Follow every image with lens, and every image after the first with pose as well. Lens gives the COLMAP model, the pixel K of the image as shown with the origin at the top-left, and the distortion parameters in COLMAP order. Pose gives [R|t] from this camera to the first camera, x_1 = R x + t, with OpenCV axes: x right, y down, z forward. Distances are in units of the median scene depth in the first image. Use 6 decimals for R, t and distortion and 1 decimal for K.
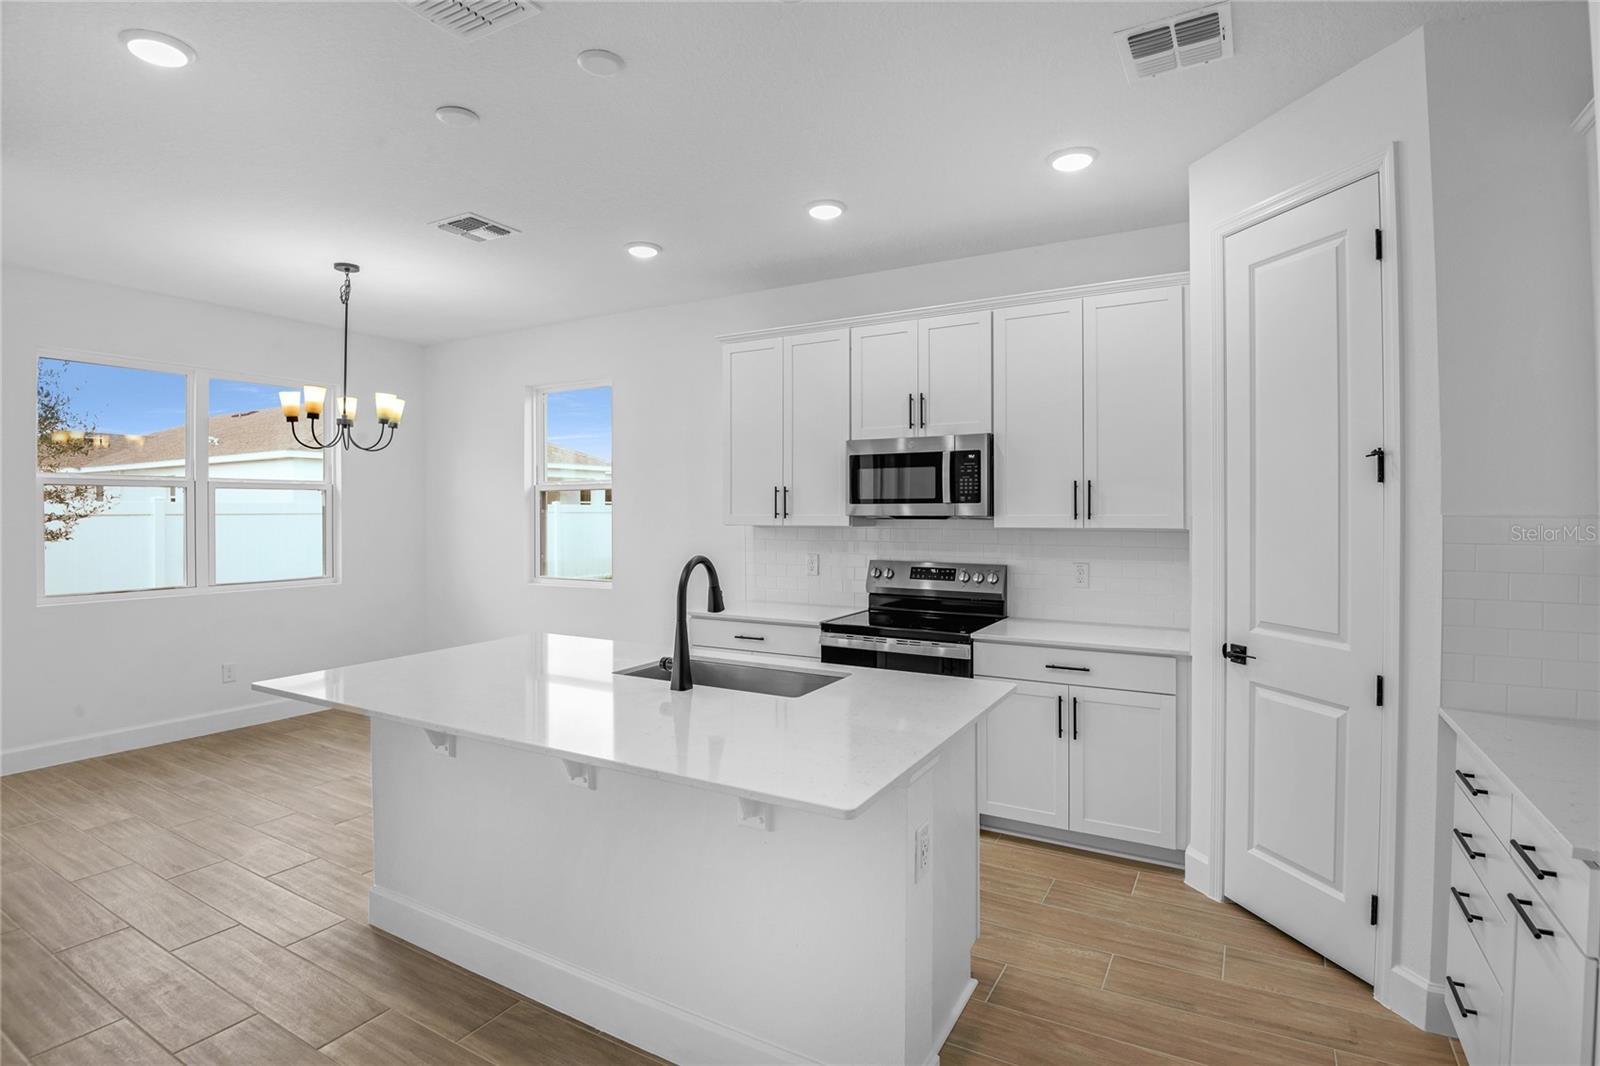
lens RADIAL K [[792.8, 0, 803.1], [0, 792.8, 523.8], [0, 0, 1]] dist [0.001428, -0.000127]
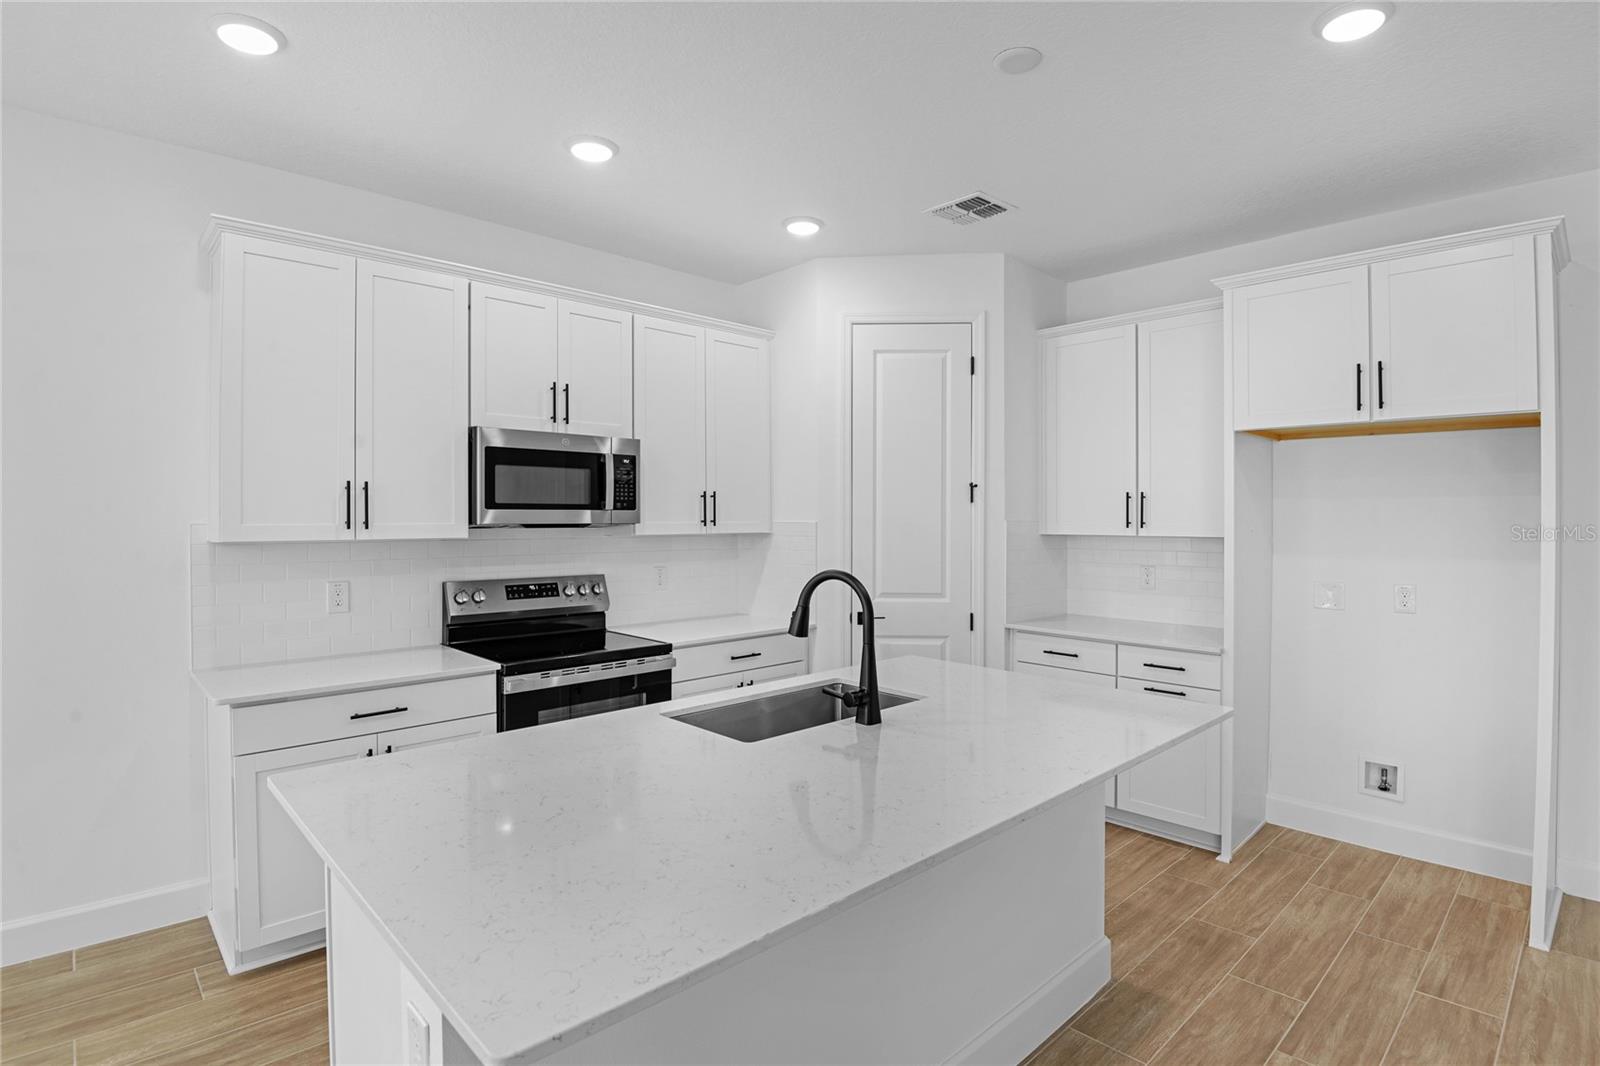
lens RADIAL K [[792.8, 0, 800.8], [0, 792.8, 529.0], [0, 0, 1]] dist [0.001428, -0.000127]
pose [[0.297047, -0.011329, 0.954796, -0.618003], [0.015953, 0.999849, 0.006901, -0.006354], [-0.954730, 0.013182, 0.297183, 0.498586]]
